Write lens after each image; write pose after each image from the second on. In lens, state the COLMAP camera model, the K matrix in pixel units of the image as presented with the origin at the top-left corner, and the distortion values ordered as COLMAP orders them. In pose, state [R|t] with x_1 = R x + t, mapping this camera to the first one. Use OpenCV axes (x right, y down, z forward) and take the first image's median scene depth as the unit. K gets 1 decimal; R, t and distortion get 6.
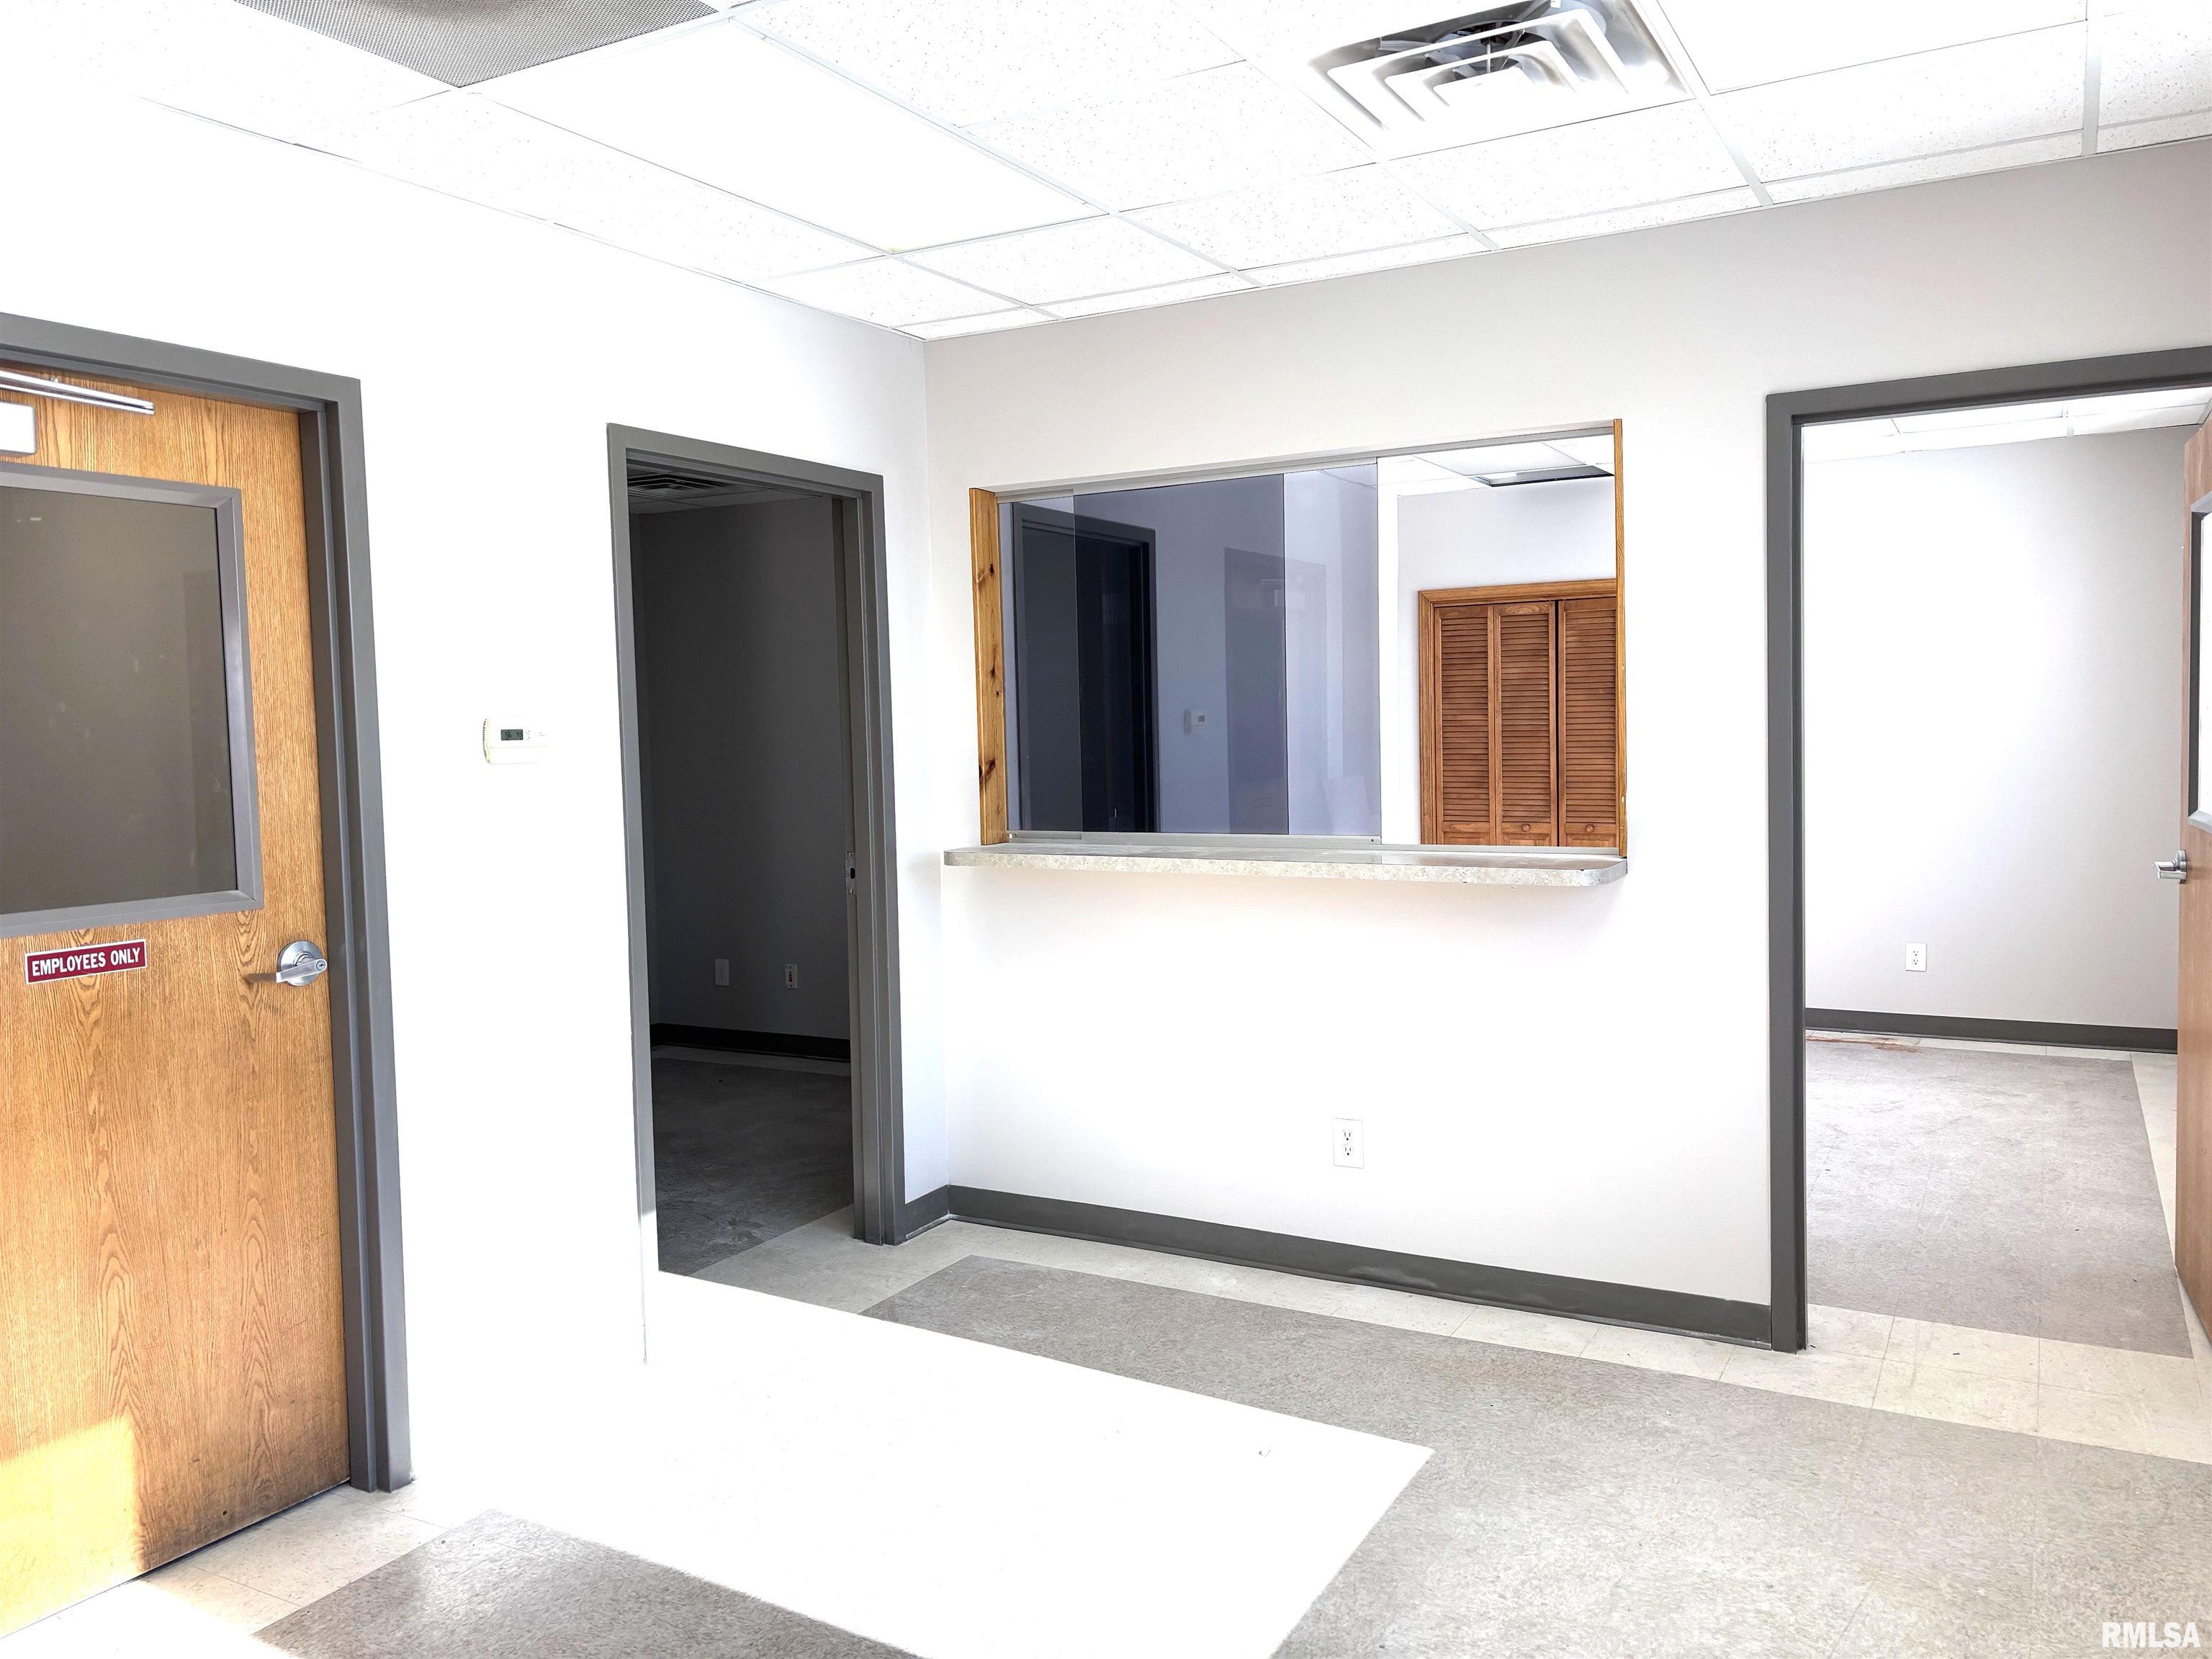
lens RADIAL K [[1681.3, 0, 1088.4], [0, 1681.3, 819.2], [0, 0, 1]] dist [0.057076, -0.056964]
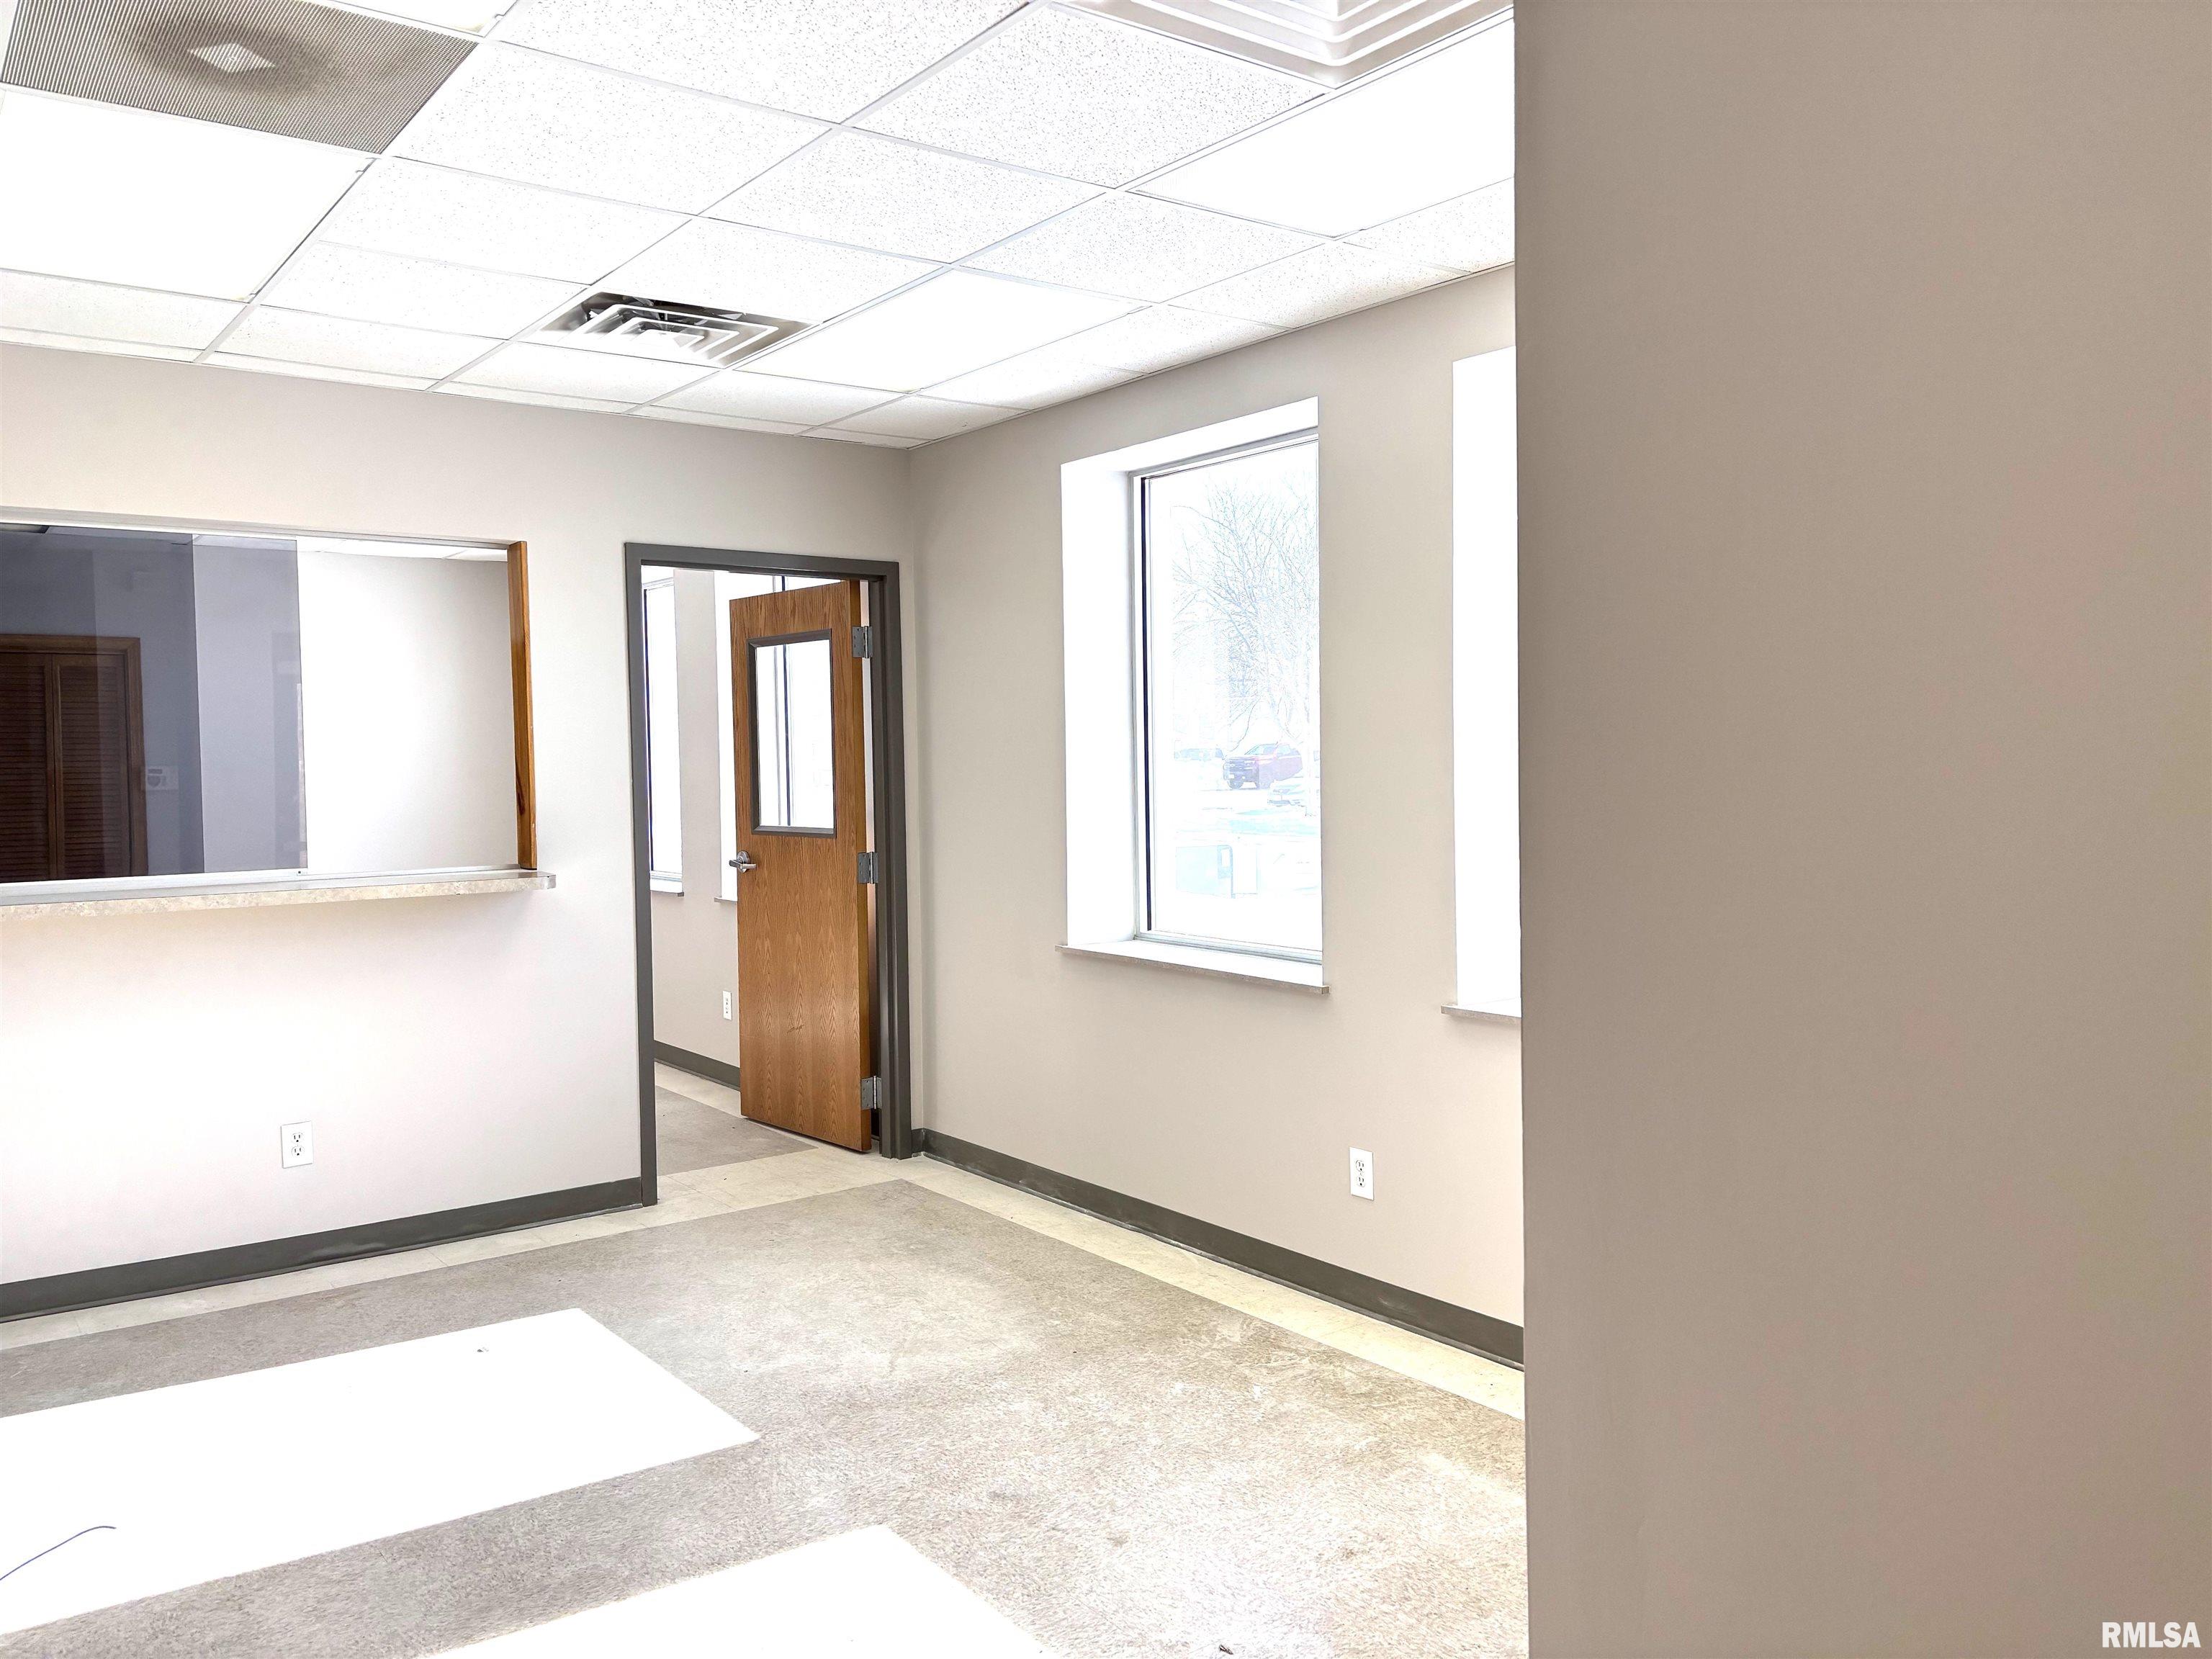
lens RADIAL K [[1681.3, 0, 1088.4], [0, 1681.3, 819.2], [0, 0, 1]] dist [0.057076, -0.056964]
pose [[0.408844, -0.019549, 0.912395, -0.737751], [0.062349, 0.998033, -0.006554, 0.020124], [-0.910472, 0.059567, 0.409259, 0.058857]]
